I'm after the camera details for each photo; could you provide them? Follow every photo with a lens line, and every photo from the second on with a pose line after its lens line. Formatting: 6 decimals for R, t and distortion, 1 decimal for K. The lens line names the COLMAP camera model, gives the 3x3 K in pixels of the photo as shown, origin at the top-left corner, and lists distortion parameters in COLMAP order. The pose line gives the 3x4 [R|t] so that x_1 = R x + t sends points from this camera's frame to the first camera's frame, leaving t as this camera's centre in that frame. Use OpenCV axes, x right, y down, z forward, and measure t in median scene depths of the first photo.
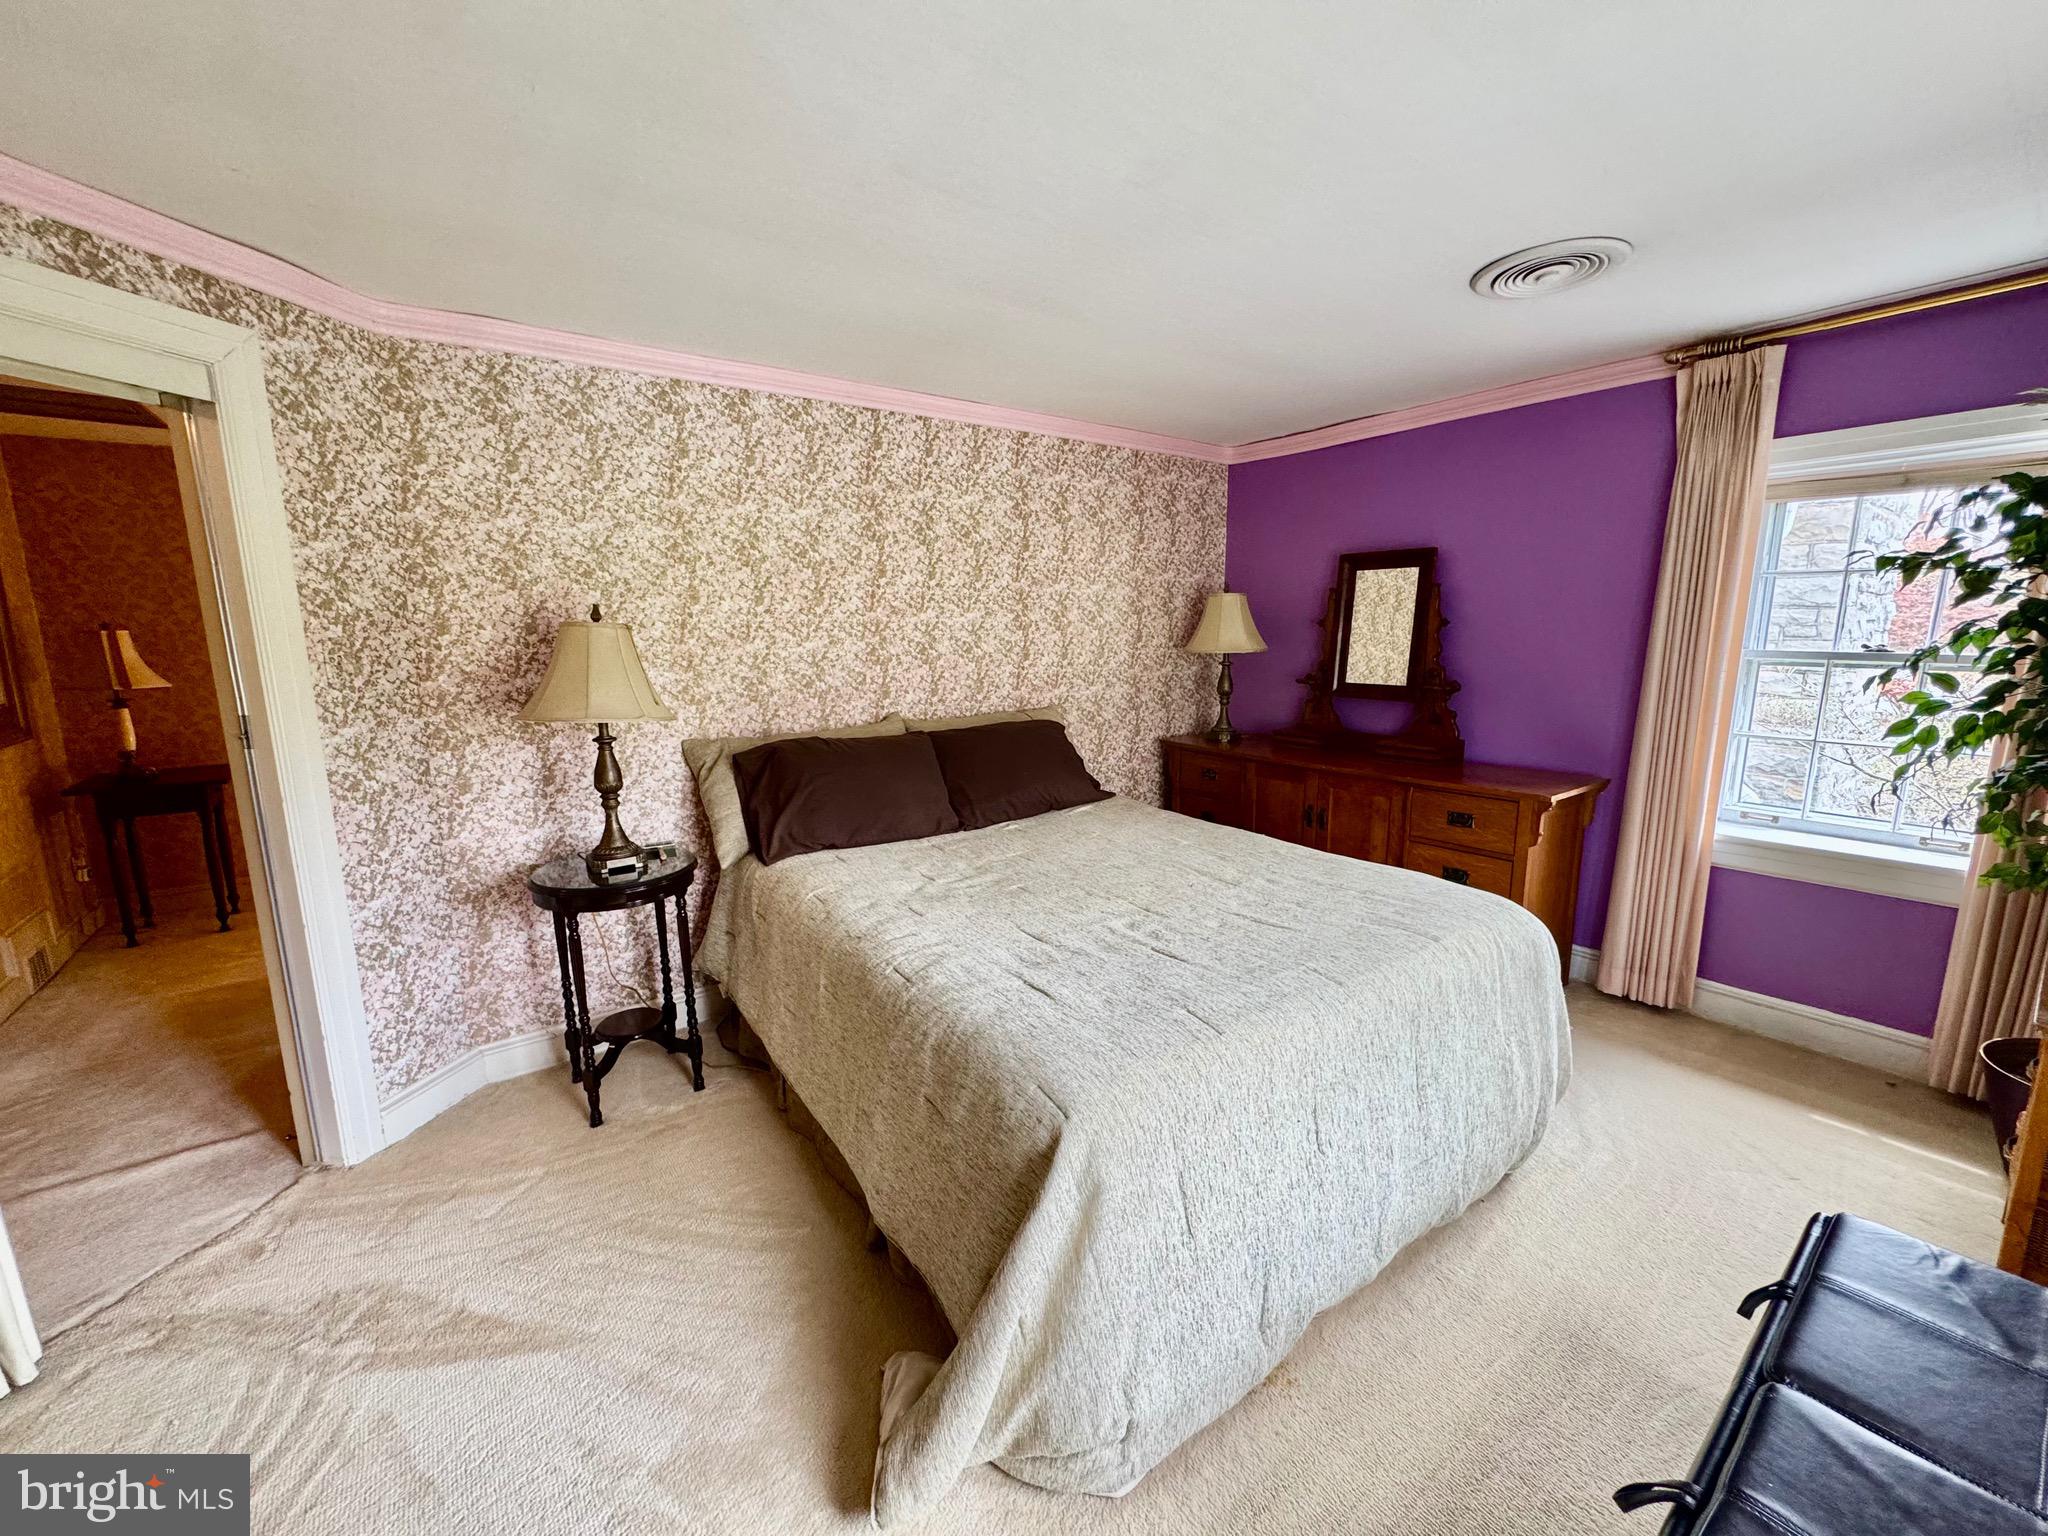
lens RADIAL K [[818.8, 0, 1025.6], [0, 818.8, 766.0], [0, 0, 1]] dist [-0.002405, 0.000698]
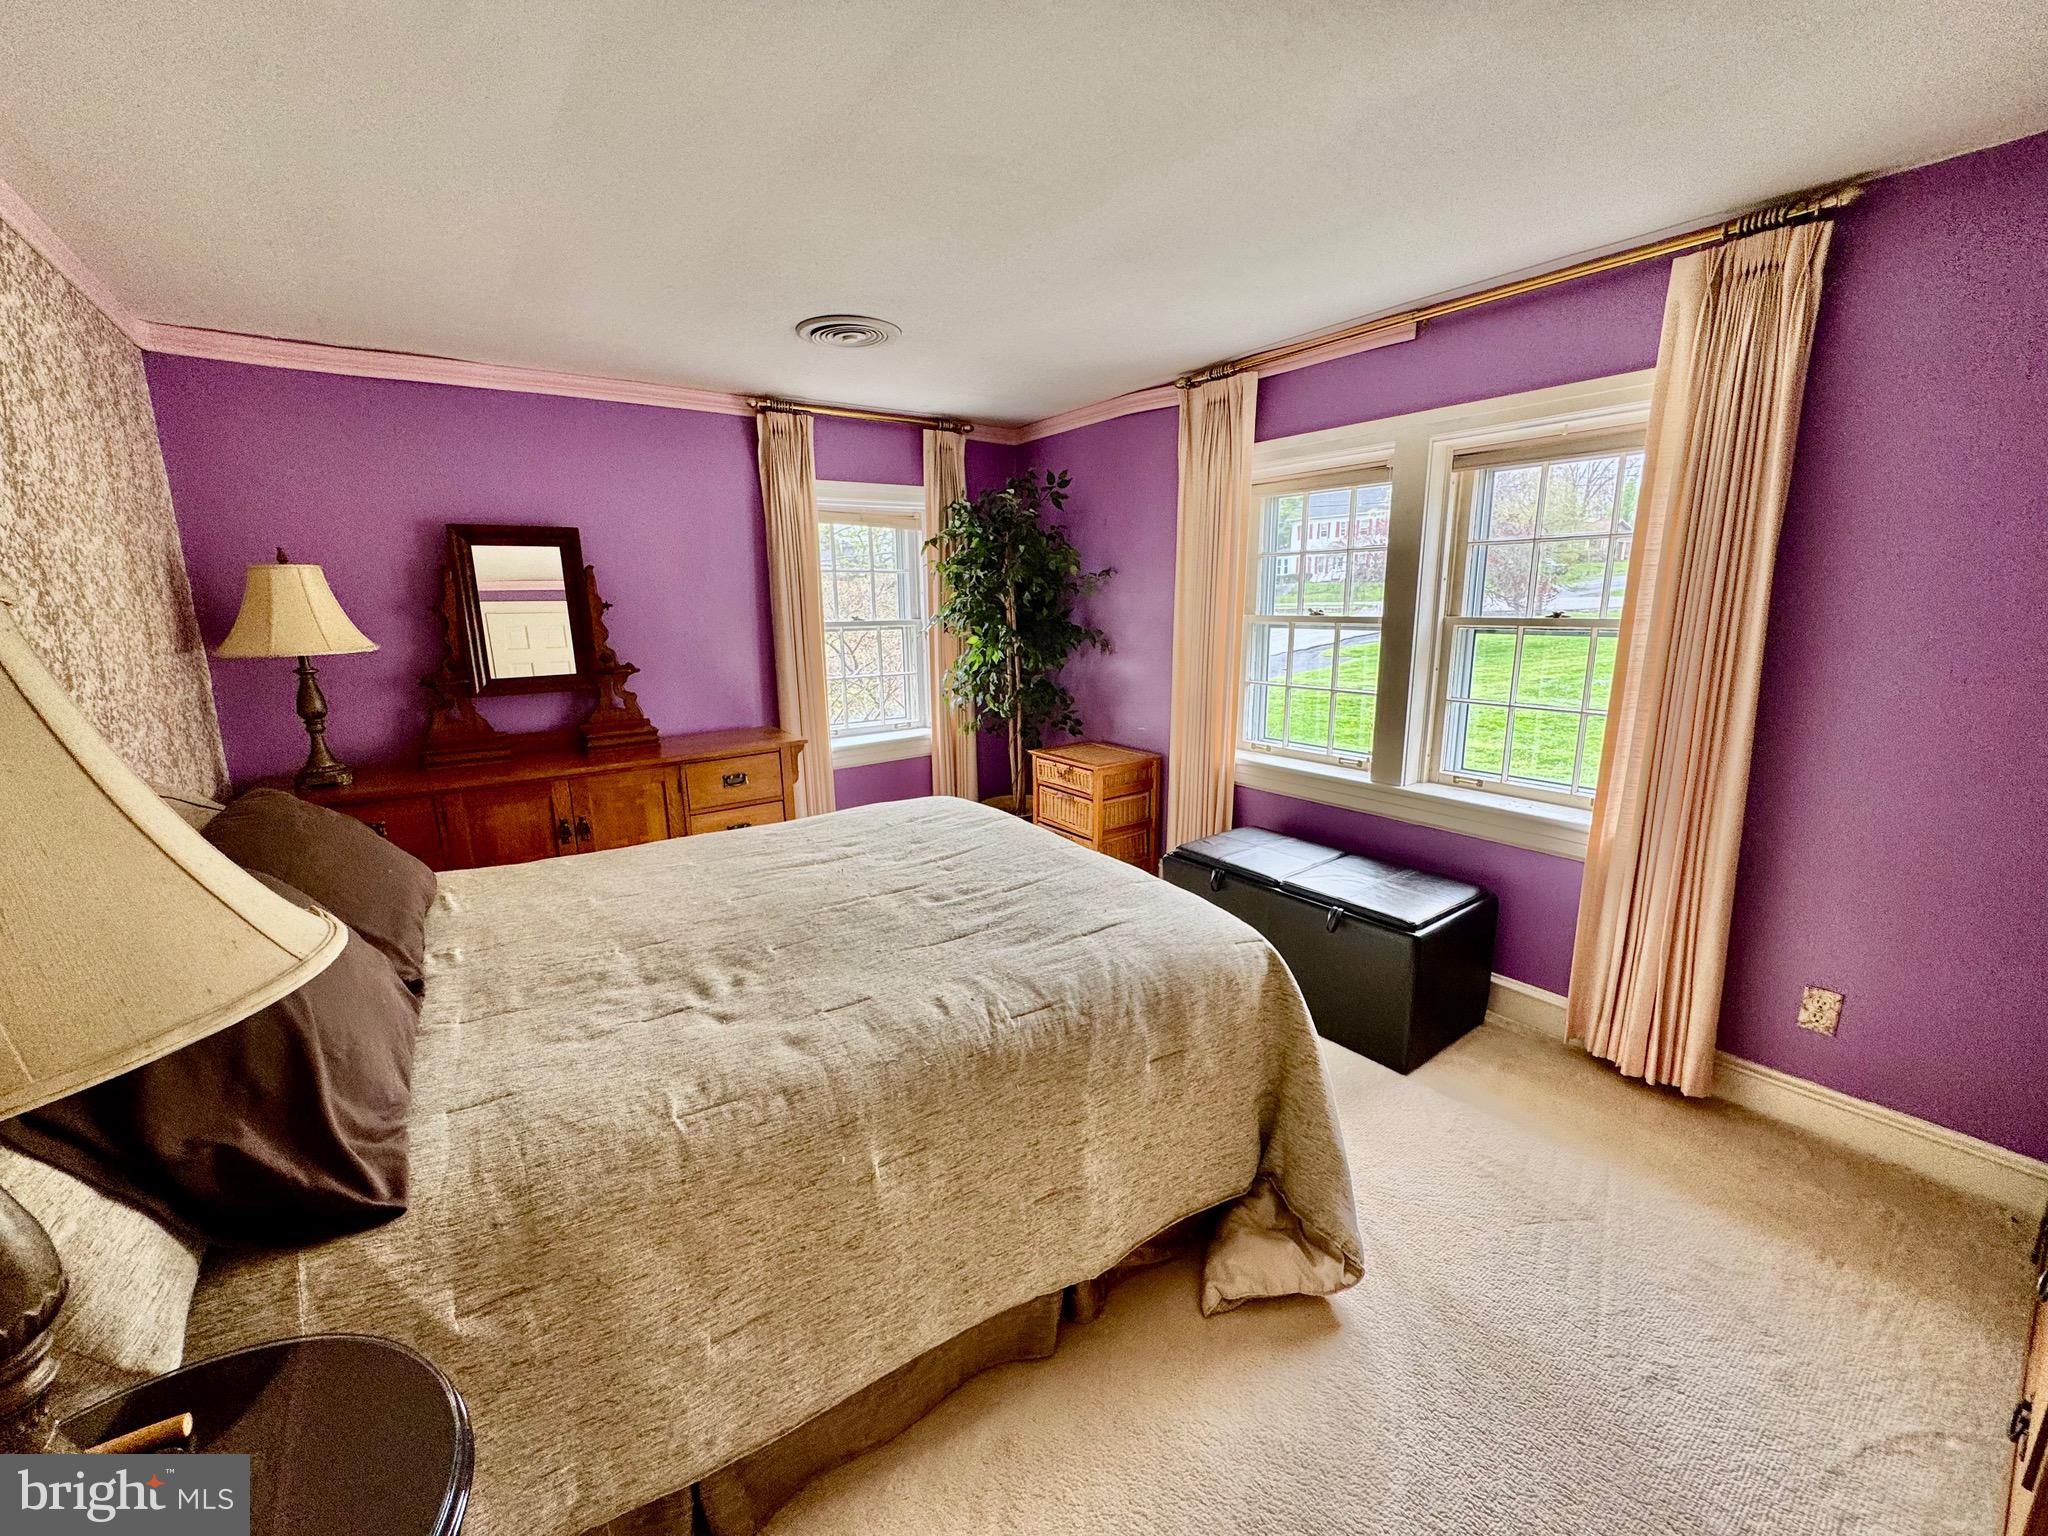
lens RADIAL K [[818.8, 0, 1012.3], [0, 818.8, 775.8], [0, 0, 1]] dist [-0.002405, 0.000698]
pose [[0.020193, -0.203917, 0.978780, -0.646312], [0.188671, 0.962167, 0.196563, -0.102915], [-0.981833, 0.180698, 0.057902, 0.646600]]
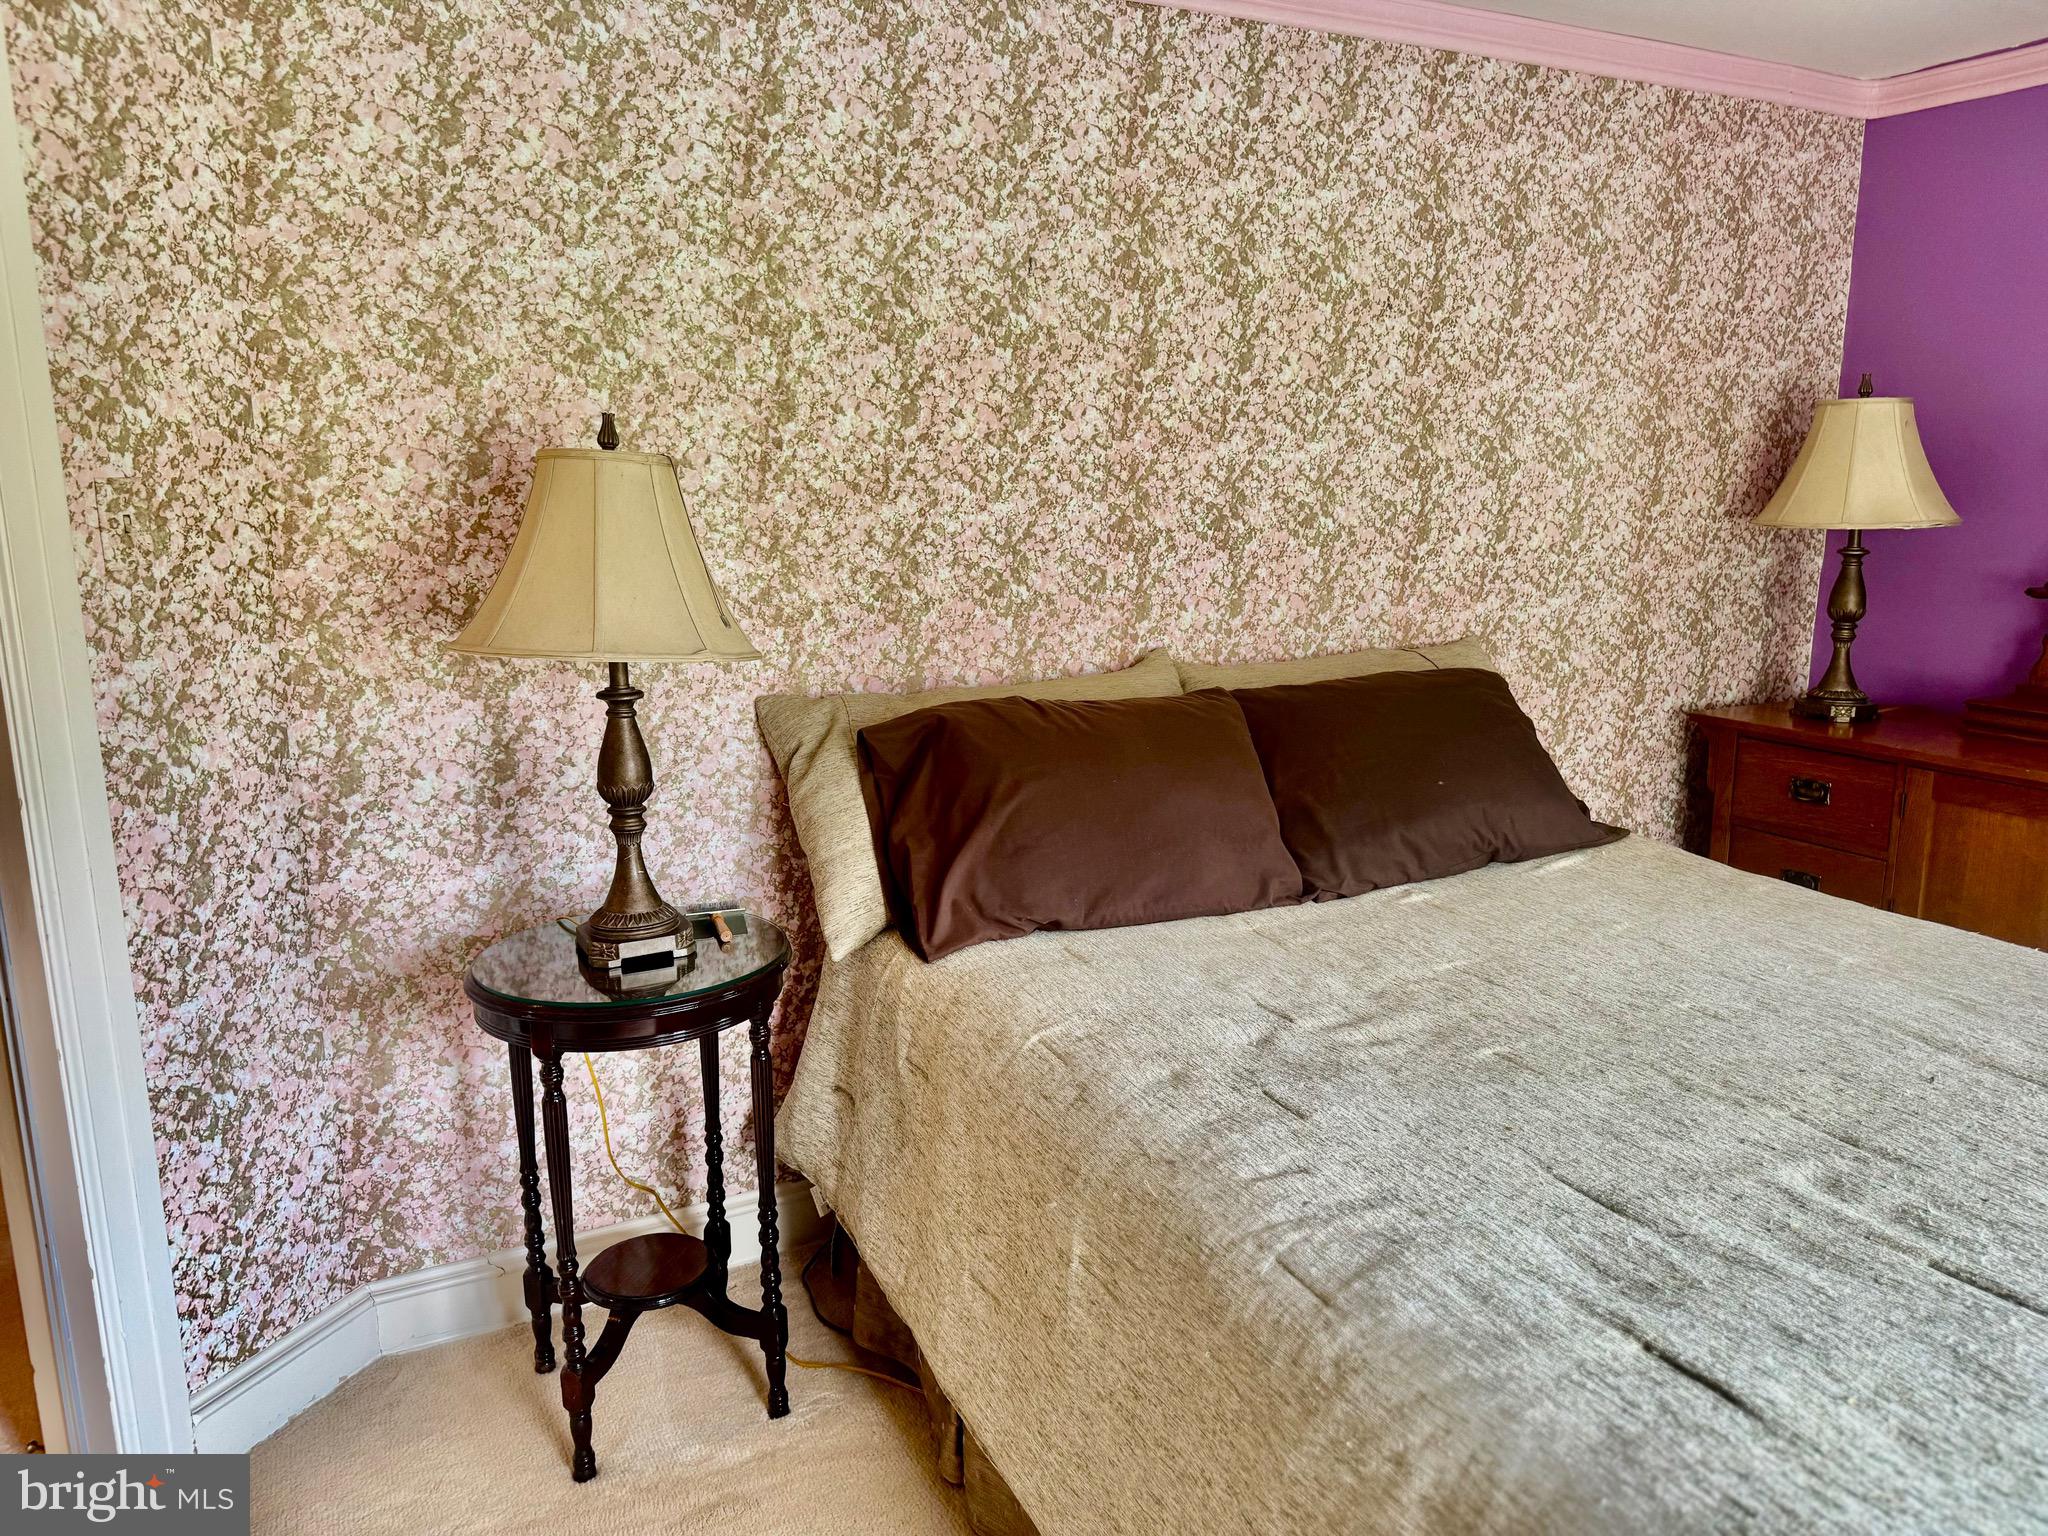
lens RADIAL K [[1449.0, 0, 1021.4], [0, 1449.0, 777.8], [0, 0, 1]] dist [0.045207, -0.055421]
pose [[0.986462, 0.034046, -0.160420, -0.127197], [-0.029464, 0.999089, 0.030856, -0.015517], [0.161324, -0.025711, 0.986566, 0.169861]]
